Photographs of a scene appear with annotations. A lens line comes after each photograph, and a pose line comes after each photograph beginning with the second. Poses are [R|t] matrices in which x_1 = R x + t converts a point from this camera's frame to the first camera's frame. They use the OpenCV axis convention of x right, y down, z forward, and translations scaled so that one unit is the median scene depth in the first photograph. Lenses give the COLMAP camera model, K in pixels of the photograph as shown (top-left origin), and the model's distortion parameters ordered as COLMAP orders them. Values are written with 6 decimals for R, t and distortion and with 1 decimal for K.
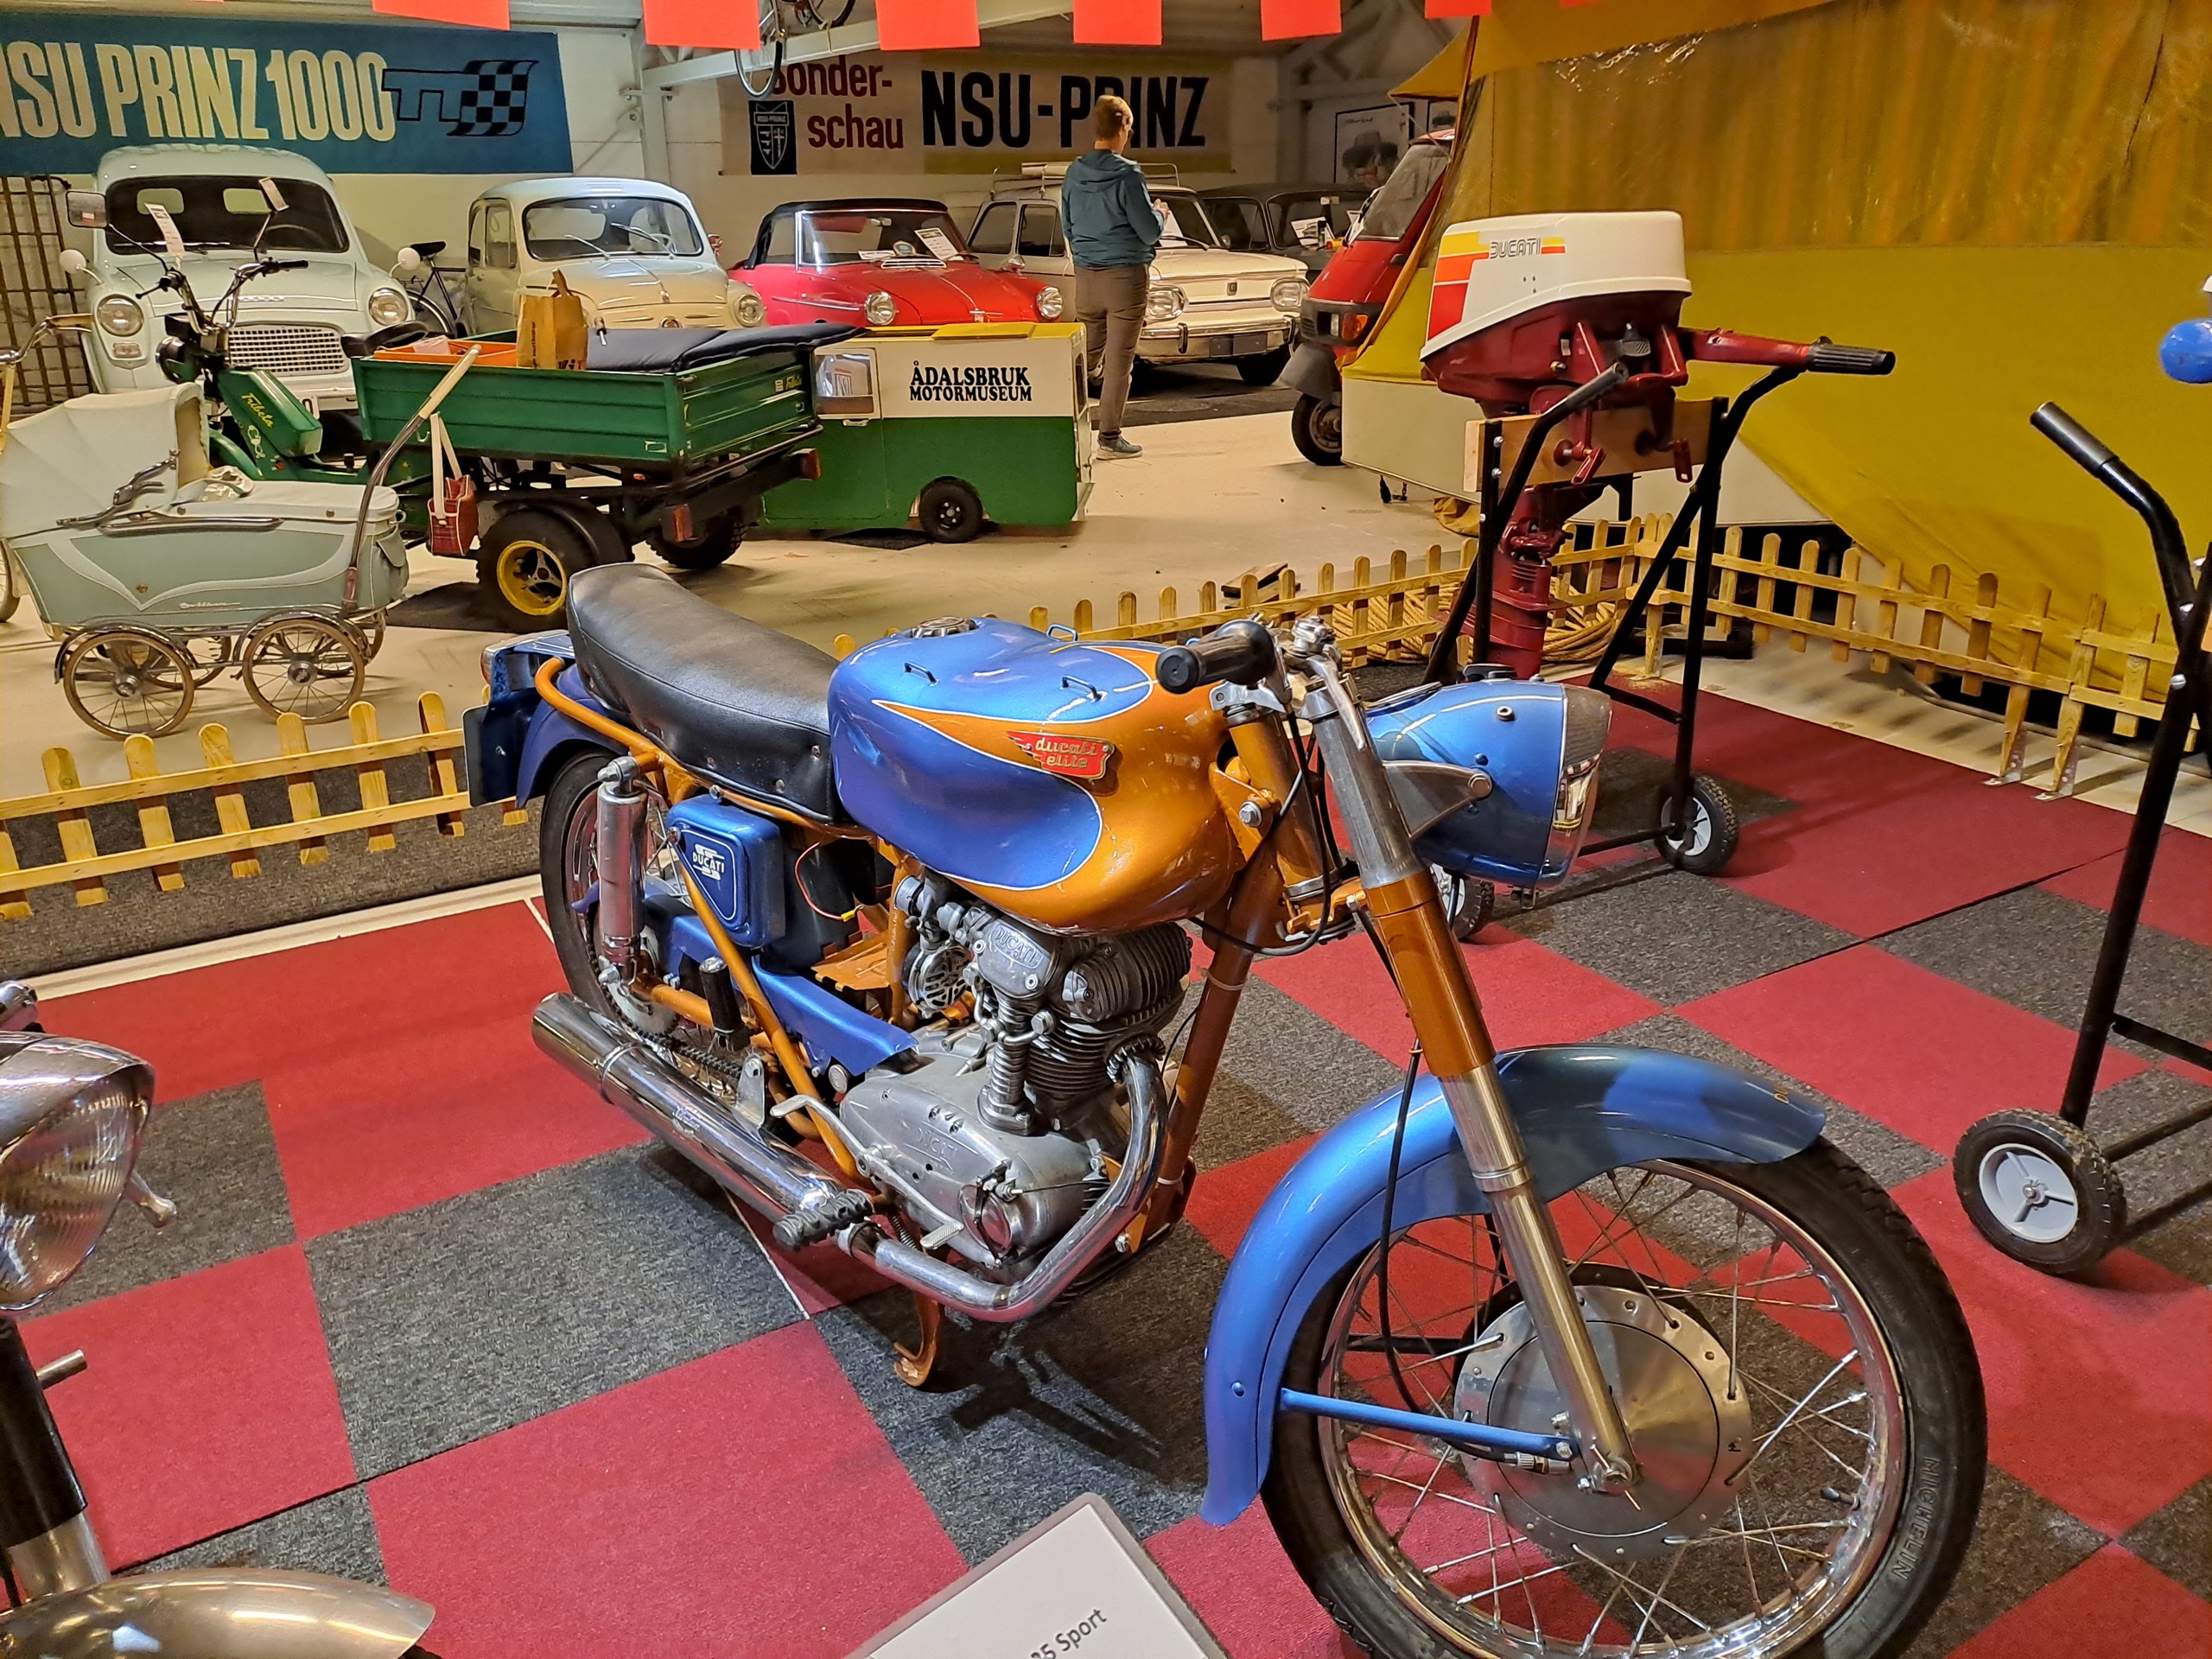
lens RADIAL K [[1624.4, 0, 1022.4], [0, 1624.4, 834.5], [0, 0, 1]] dist [0.083268, -0.083532]
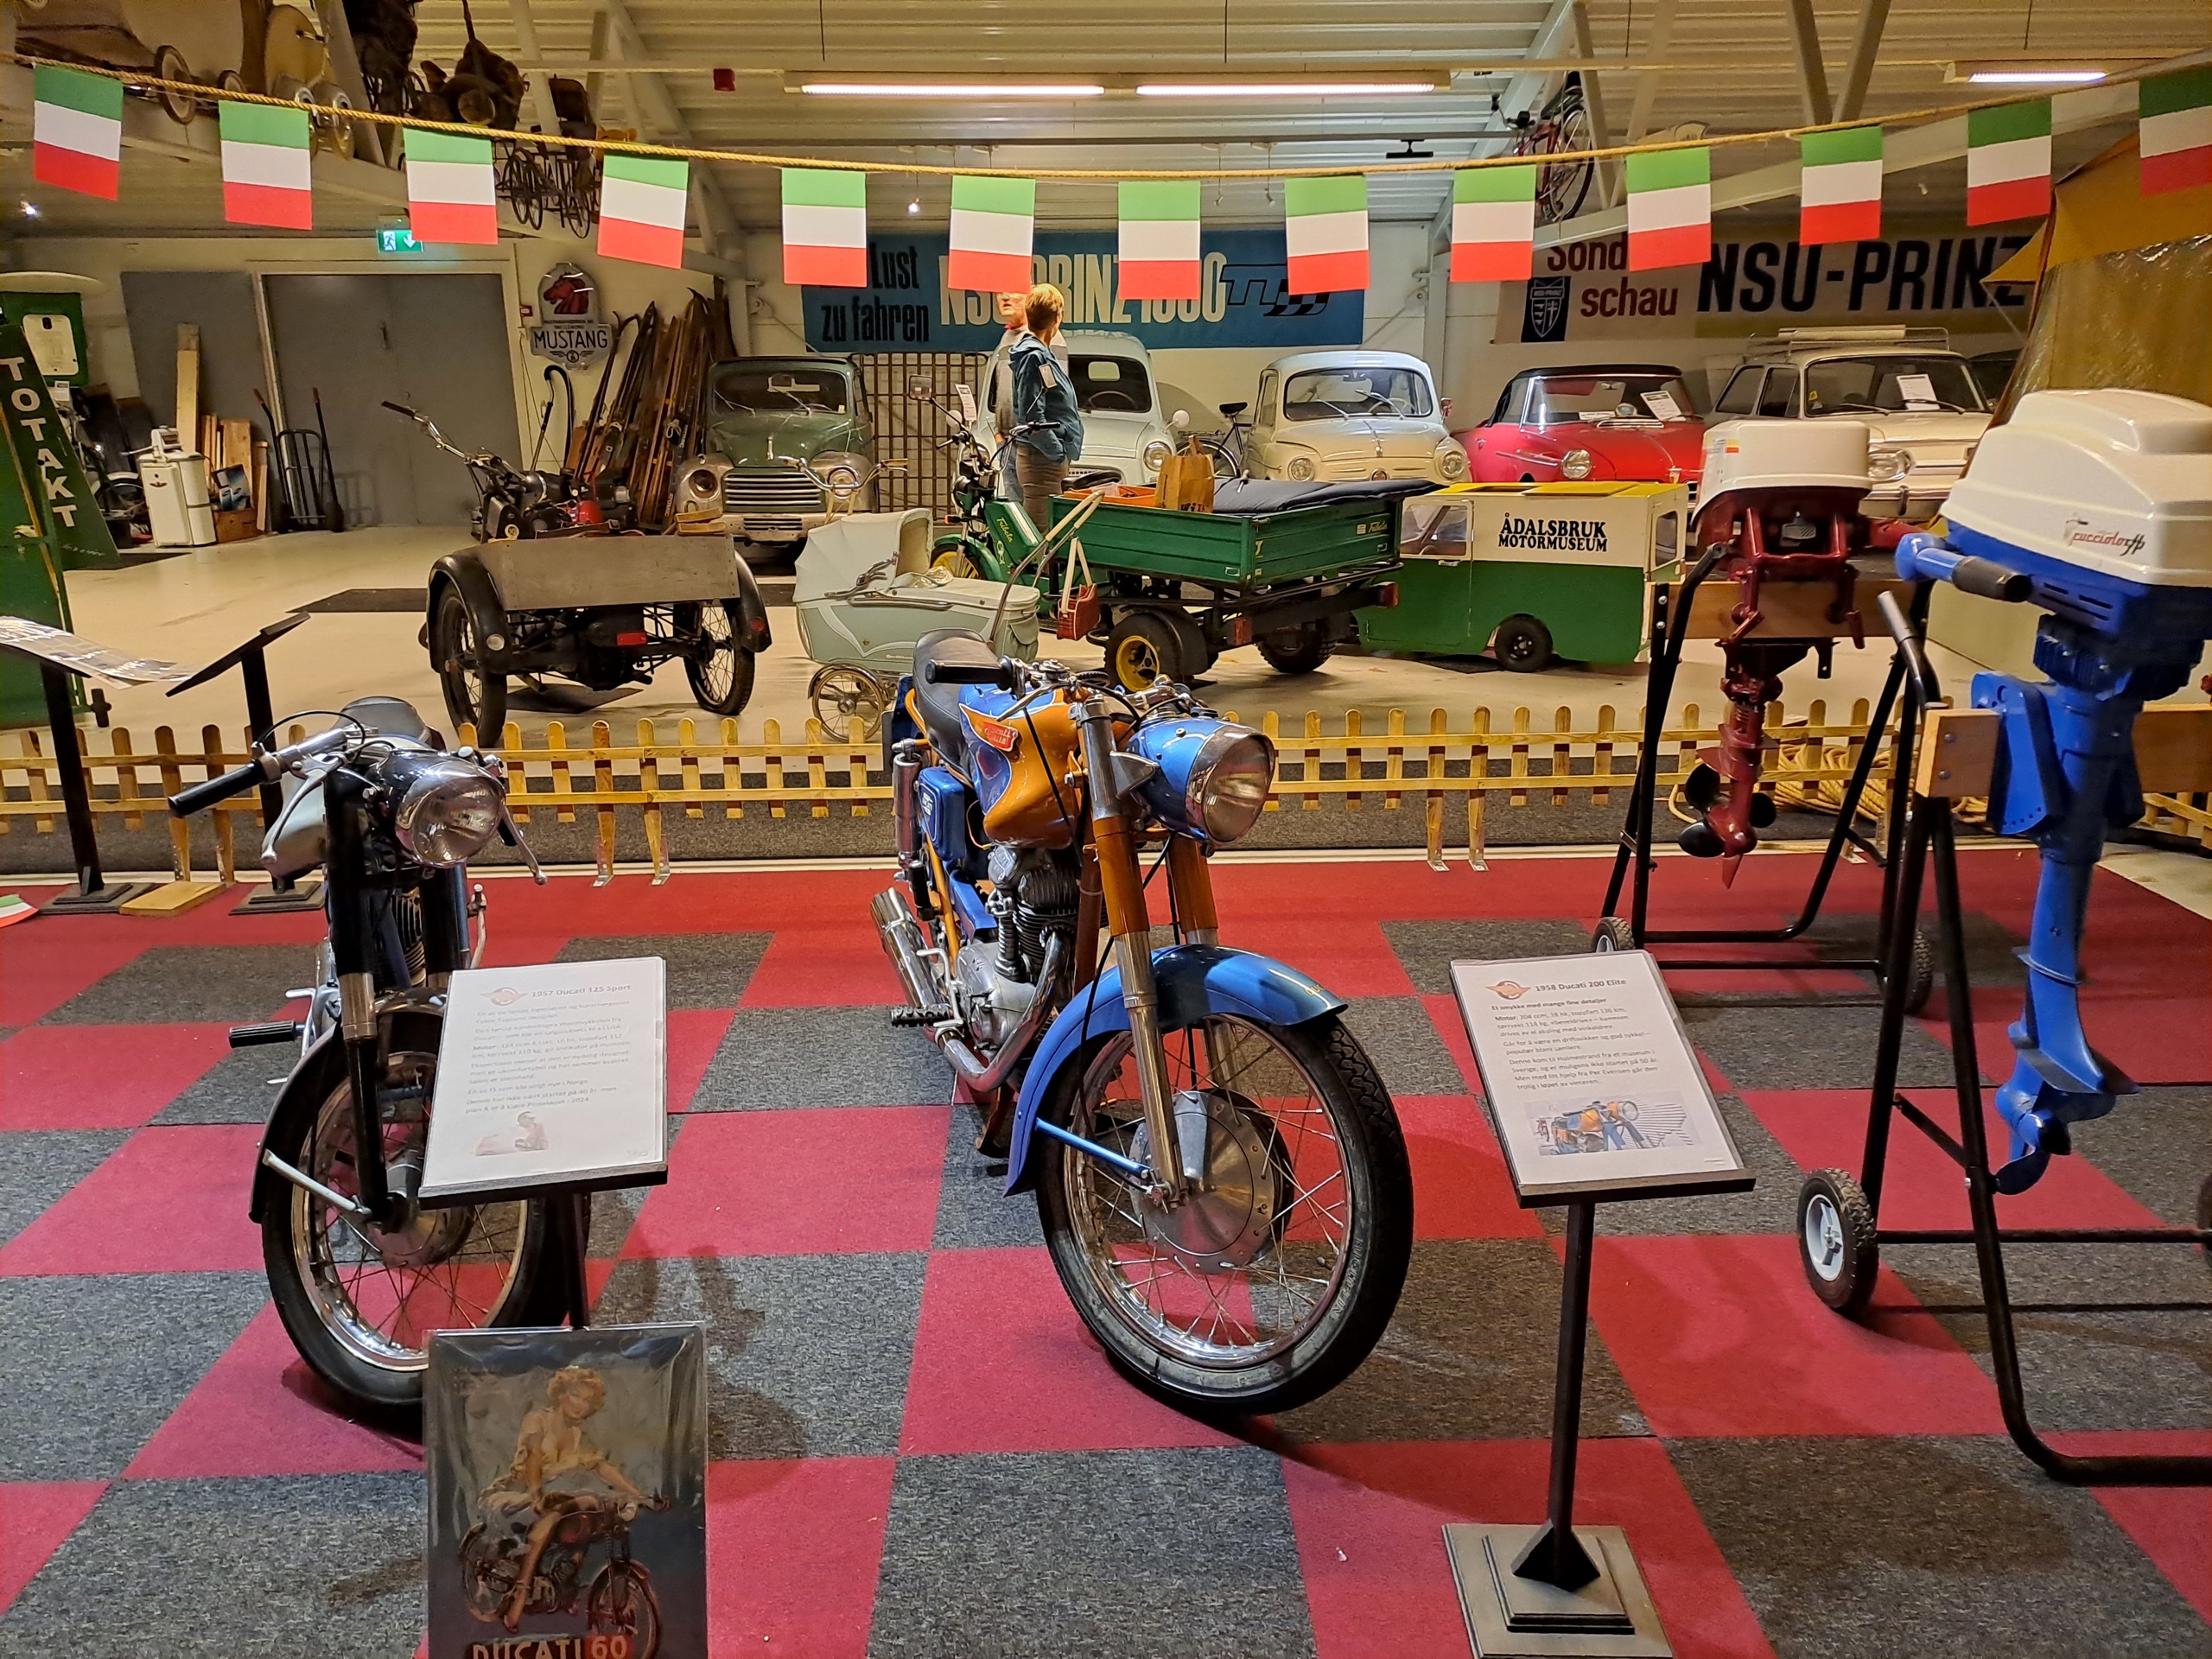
lens RADIAL K [[1624.4, 0, 1022.4], [0, 1624.4, 834.5], [0, 0, 1]] dist [0.083268, -0.083532]
pose [[0.855457, 0.146282, -0.496784, 0.165004], [-0.184794, 0.982351, -0.028953, 0.017982], [0.483781, 0.116570, 0.867391, -0.087918]]
